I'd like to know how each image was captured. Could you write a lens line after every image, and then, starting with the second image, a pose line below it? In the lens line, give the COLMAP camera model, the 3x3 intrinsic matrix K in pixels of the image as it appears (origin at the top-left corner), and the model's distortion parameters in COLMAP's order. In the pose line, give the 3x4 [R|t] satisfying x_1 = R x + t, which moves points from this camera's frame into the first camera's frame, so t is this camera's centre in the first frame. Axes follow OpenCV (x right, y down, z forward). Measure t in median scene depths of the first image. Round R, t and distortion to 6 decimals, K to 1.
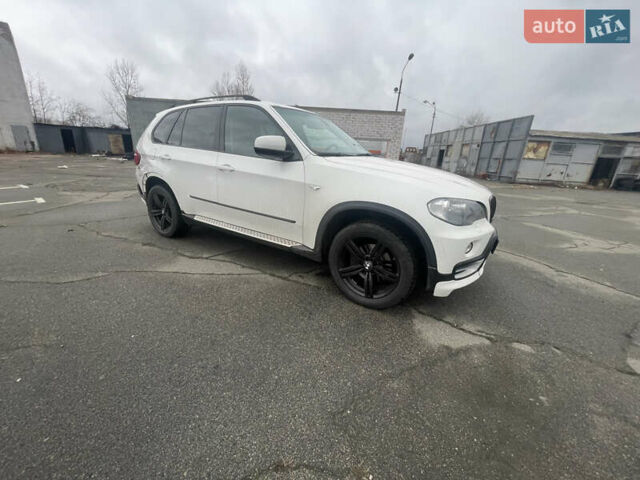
lens RADIAL K [[253.6, 0, 318.3], [0, 253.6, 238.4], [0, 0, 1]] dist [-0.001204, -0.000647]
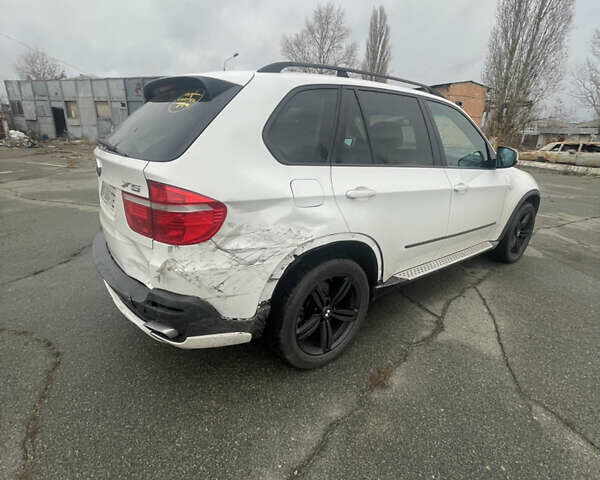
lens RADIAL K [[322.5, 0, 302.9], [0, 322.5, 239.1], [0, 0, 1]] dist [0.003870, 0.000840]
pose [[0.355968, -0.334267, 0.872670, -1.192747], [0.277524, 0.929521, 0.242839, -0.415807], [-0.892338, 0.155744, 0.423646, 0.858026]]
